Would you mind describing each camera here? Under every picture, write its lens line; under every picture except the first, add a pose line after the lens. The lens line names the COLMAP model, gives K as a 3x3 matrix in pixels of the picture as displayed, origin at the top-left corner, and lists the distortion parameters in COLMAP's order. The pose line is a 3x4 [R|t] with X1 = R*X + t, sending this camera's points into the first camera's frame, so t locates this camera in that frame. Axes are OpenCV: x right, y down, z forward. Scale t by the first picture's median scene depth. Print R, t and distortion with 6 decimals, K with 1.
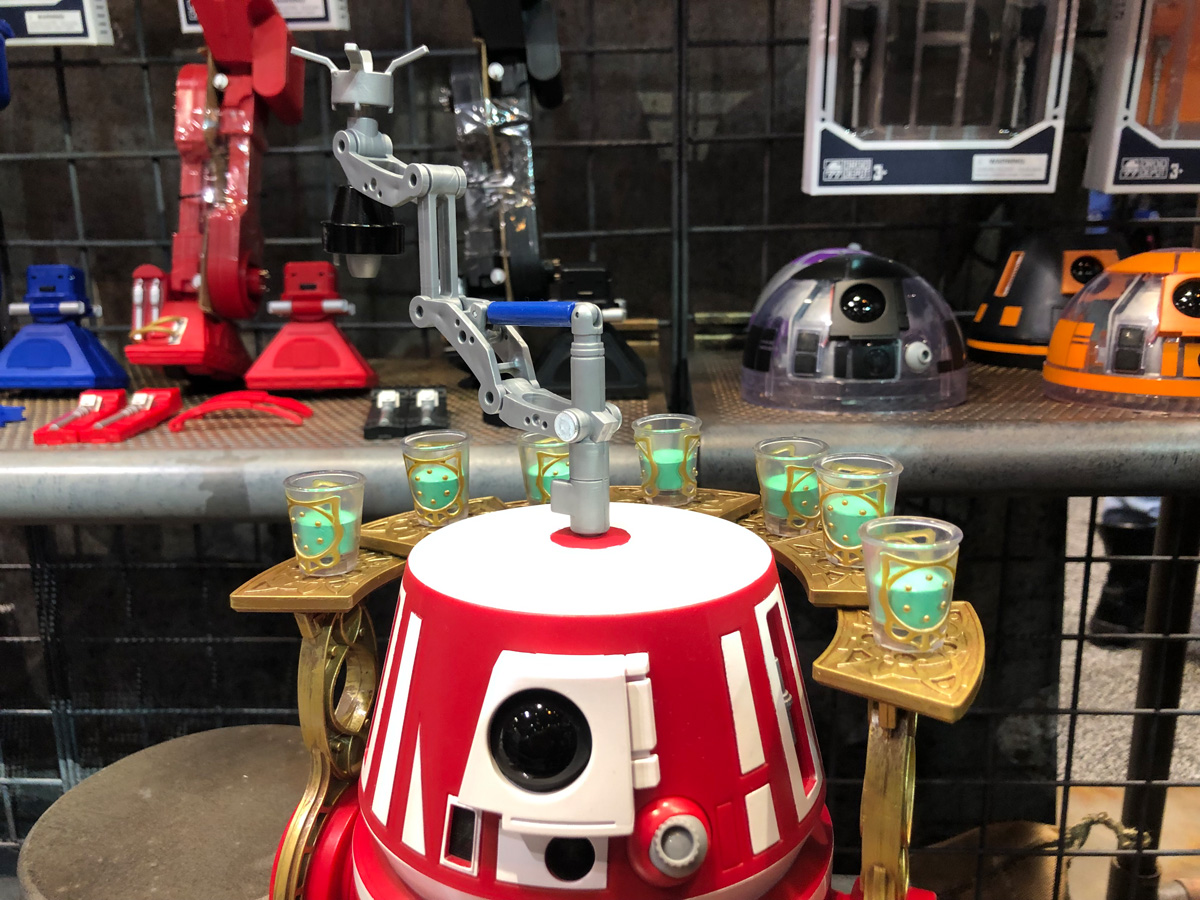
lens RADIAL K [[993.3, 0, 596.5], [0, 993.3, 449.0], [0, 0, 1]] dist [0.052796, -0.052770]
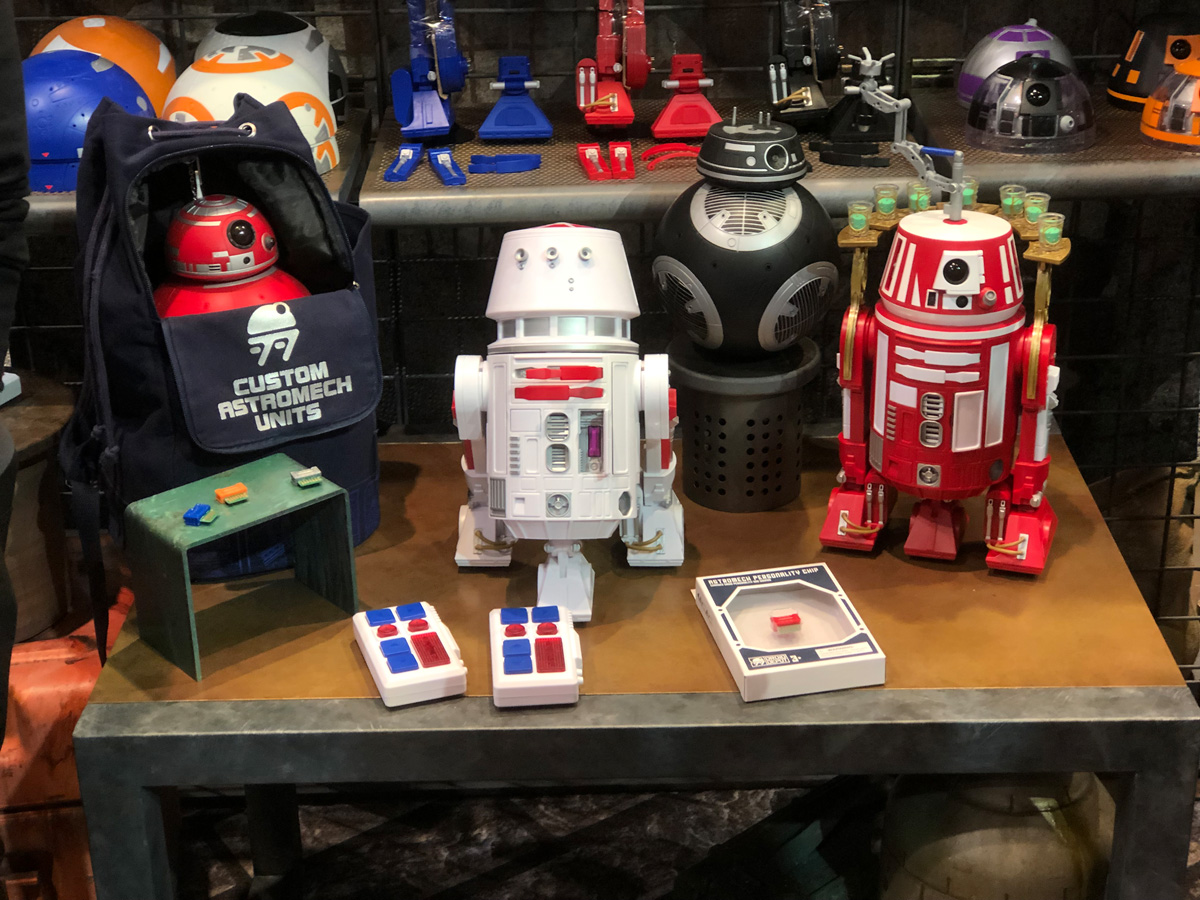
lens RADIAL K [[1984.9, 0, 599.6], [0, 1984.9, 451.1], [0, 0, 1]] dist [0.046225, 0.000000]
pose [[0.998331, -0.023934, 0.052564, -0.766440], [0.013724, 0.982333, 0.186640, -0.202552], [-0.056102, -0.185607, 0.981021, -2.741125]]
